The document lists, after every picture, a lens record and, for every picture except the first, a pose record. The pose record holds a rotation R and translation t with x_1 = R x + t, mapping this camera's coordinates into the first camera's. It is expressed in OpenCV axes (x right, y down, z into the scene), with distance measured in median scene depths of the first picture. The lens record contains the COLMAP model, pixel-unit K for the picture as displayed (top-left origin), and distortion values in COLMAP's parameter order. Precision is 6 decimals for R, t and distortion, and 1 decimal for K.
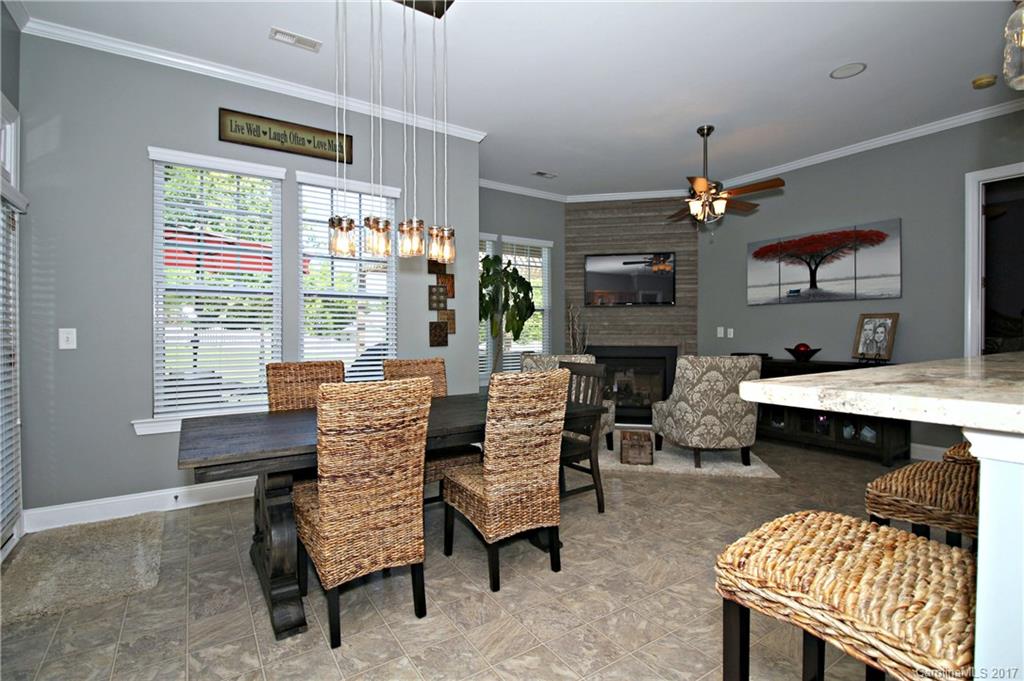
lens RADIAL K [[478.3, 0, 511.5], [0, 478.3, 334.5], [0, 0, 1]] dist [-0.012699, -0.000197]
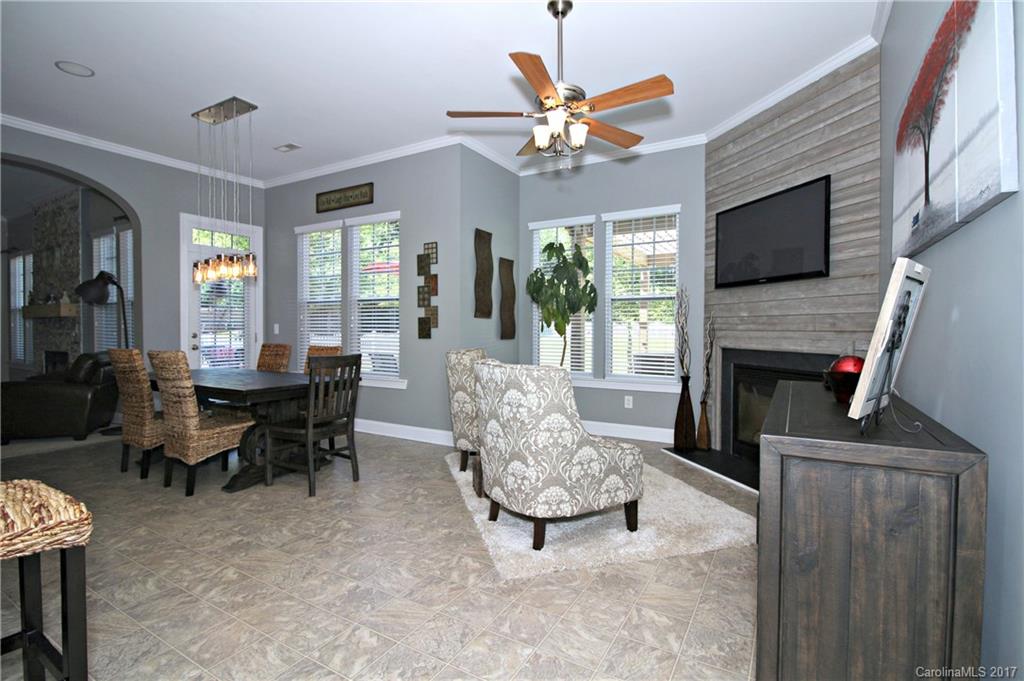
lens RADIAL K [[494.1, 0, 509.2], [0, 494.1, 324.8], [0, 0, 1]] dist [0.029218, 0.000056]
pose [[0.438029, -0.001545, -0.898959, 1.001452], [-0.008130, 0.999951, -0.005680, -0.002972], [0.898924, 0.009796, 0.437995, 0.656089]]
